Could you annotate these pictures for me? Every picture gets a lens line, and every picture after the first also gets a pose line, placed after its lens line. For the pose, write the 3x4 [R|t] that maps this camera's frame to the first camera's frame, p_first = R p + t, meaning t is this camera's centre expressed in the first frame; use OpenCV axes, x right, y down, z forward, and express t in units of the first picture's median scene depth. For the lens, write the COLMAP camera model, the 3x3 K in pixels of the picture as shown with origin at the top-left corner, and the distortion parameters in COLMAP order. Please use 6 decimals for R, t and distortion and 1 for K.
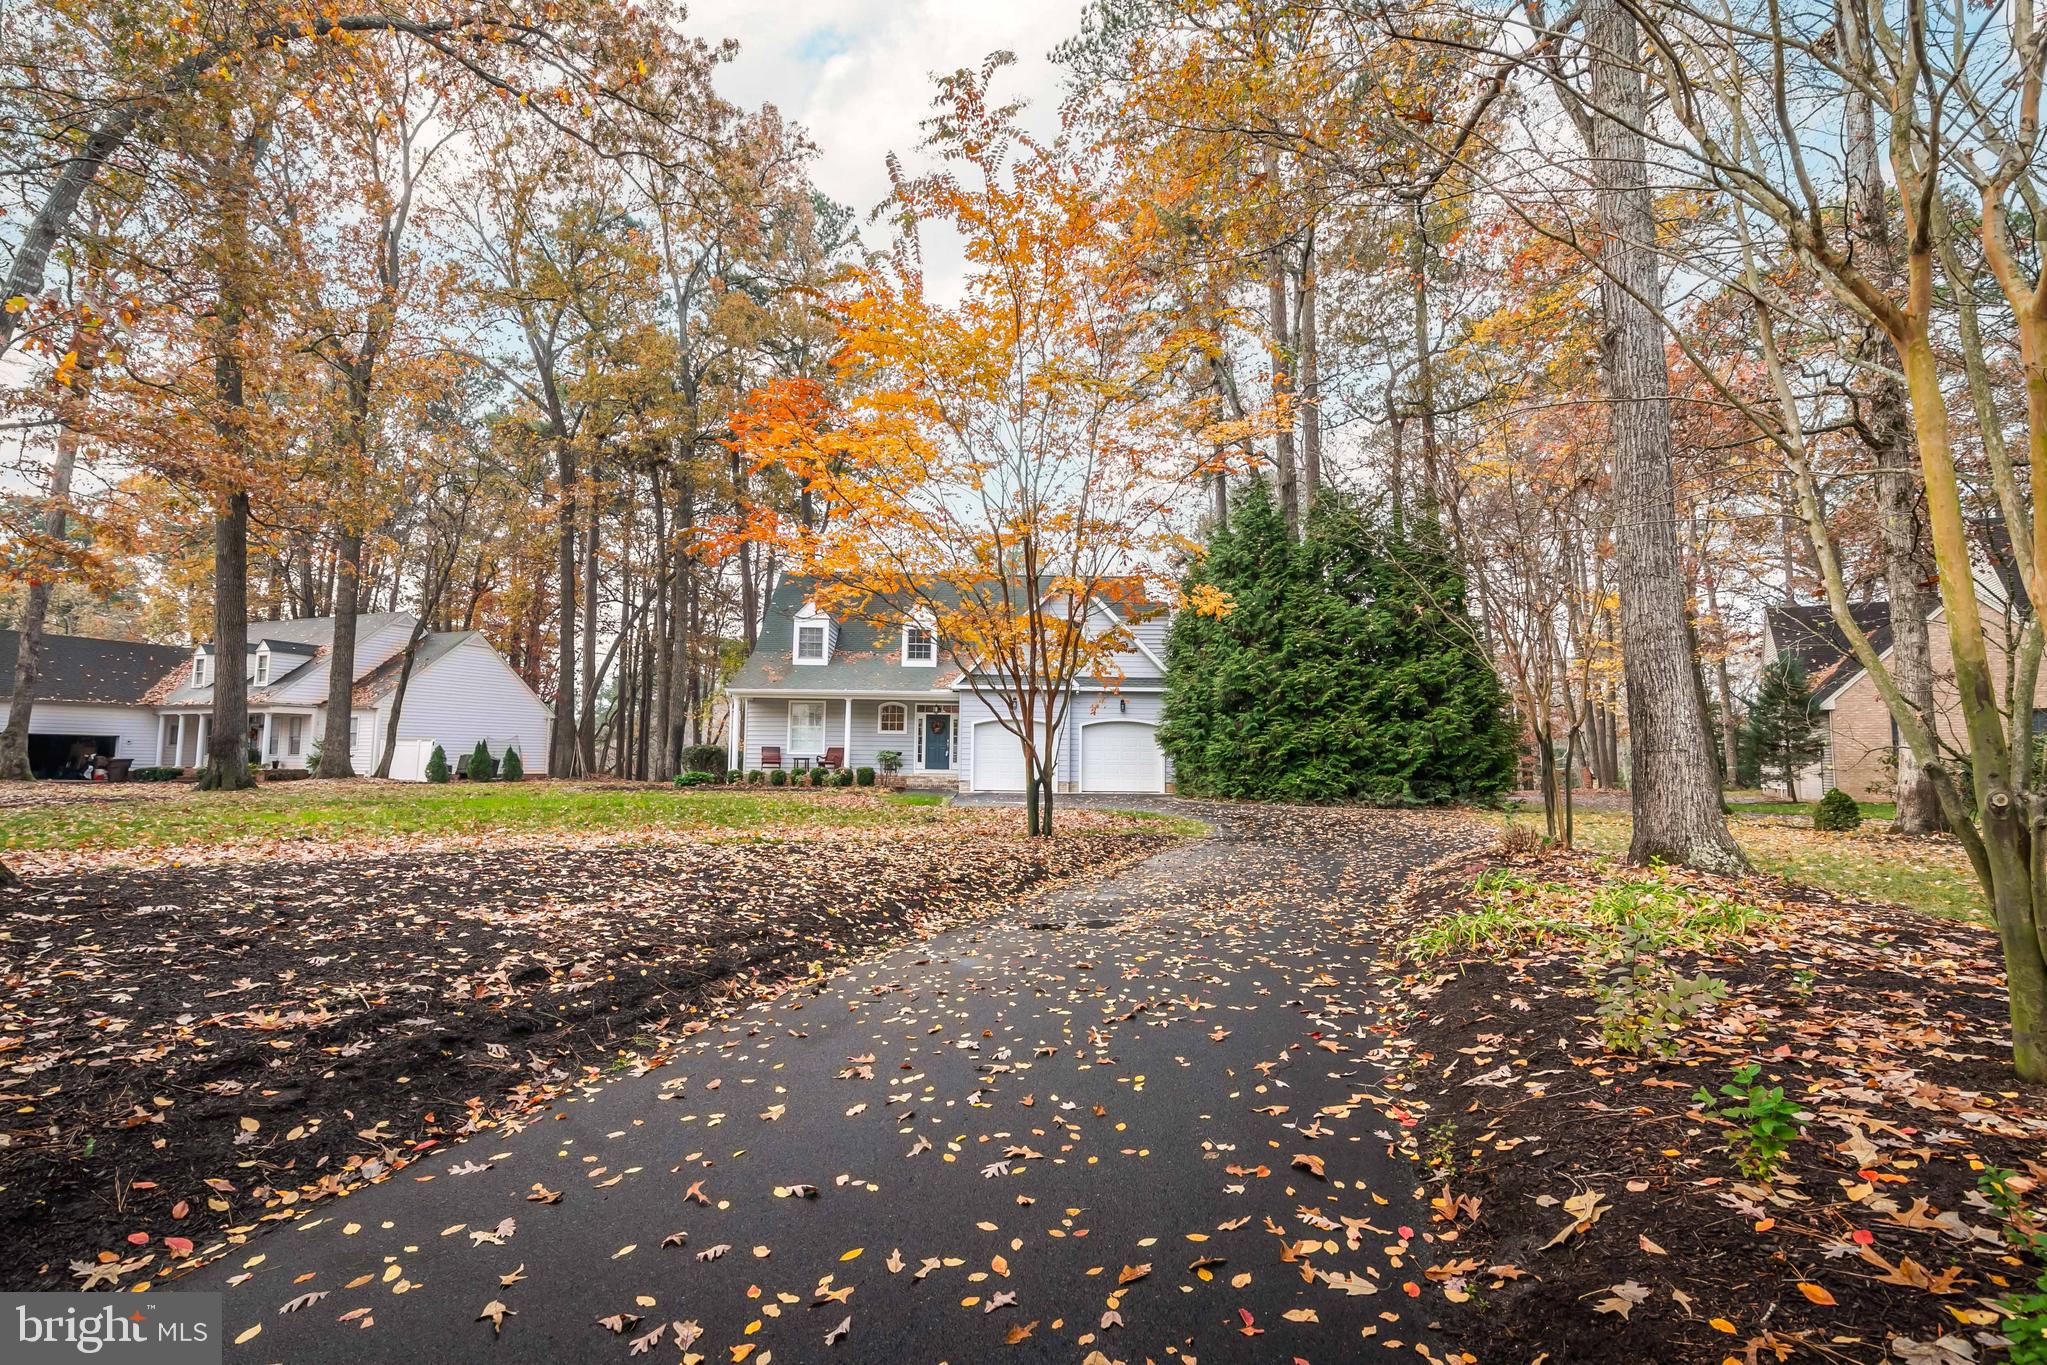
lens RADIAL K [[959.1, 0, 1019.9], [0, 959.1, 685.5], [0, 0, 1]] dist [0.002095, -0.000655]
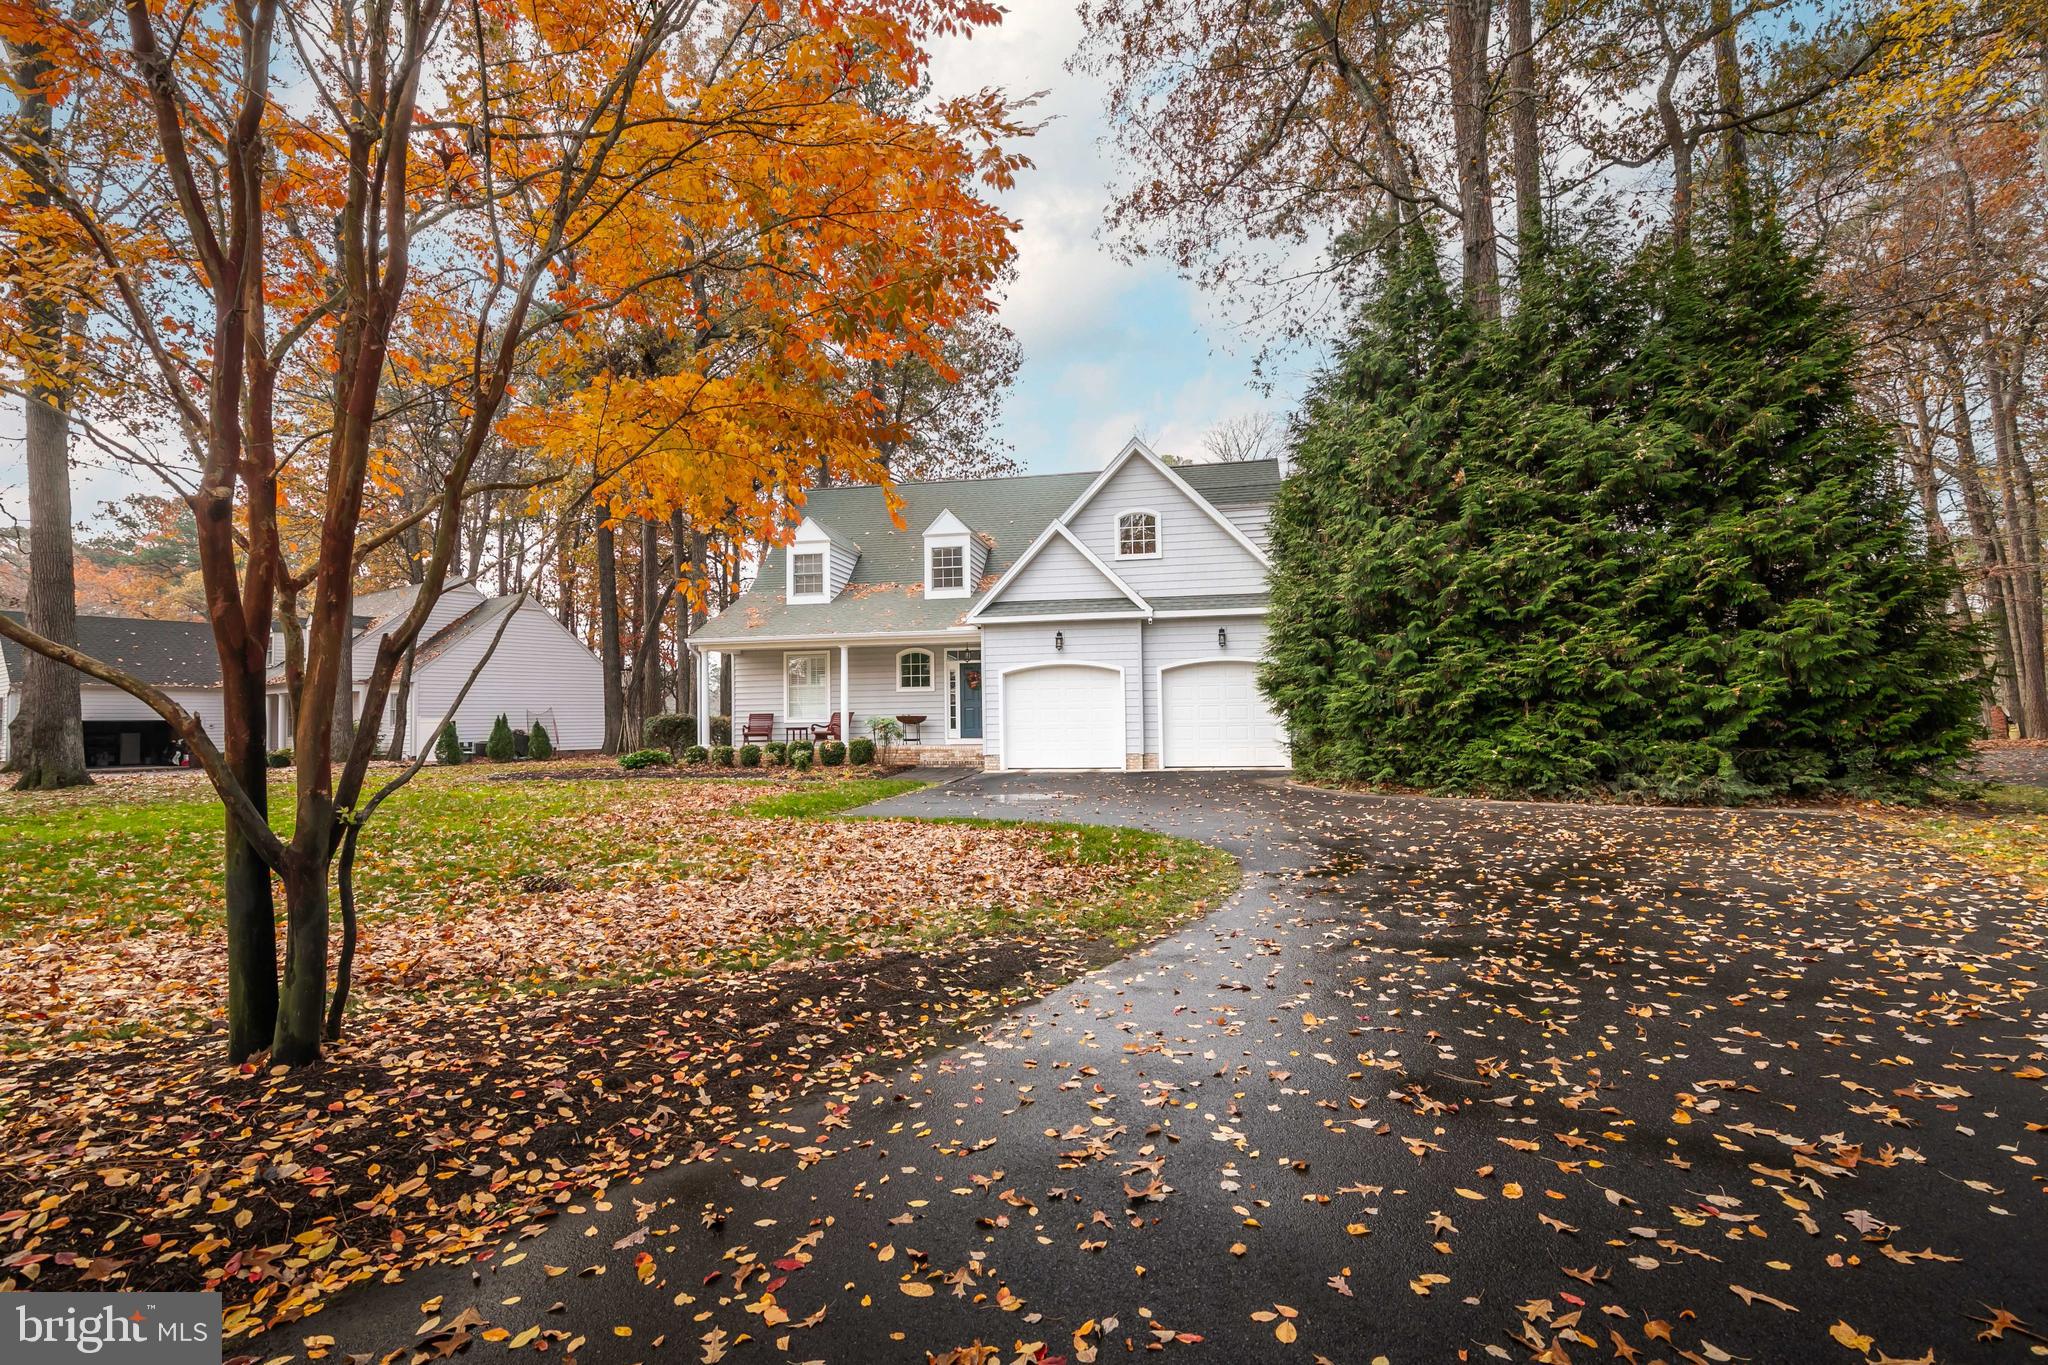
lens RADIAL K [[959.5, 0, 1021.6], [0, 959.5, 686.6], [0, 0, 1]] dist [0.002095, -0.000655]
pose [[0.976174, -0.034574, -0.214216, 0.110530], [0.044391, 0.998165, 0.041187, 0.020958], [0.212399, -0.049715, 0.975917, 0.314690]]
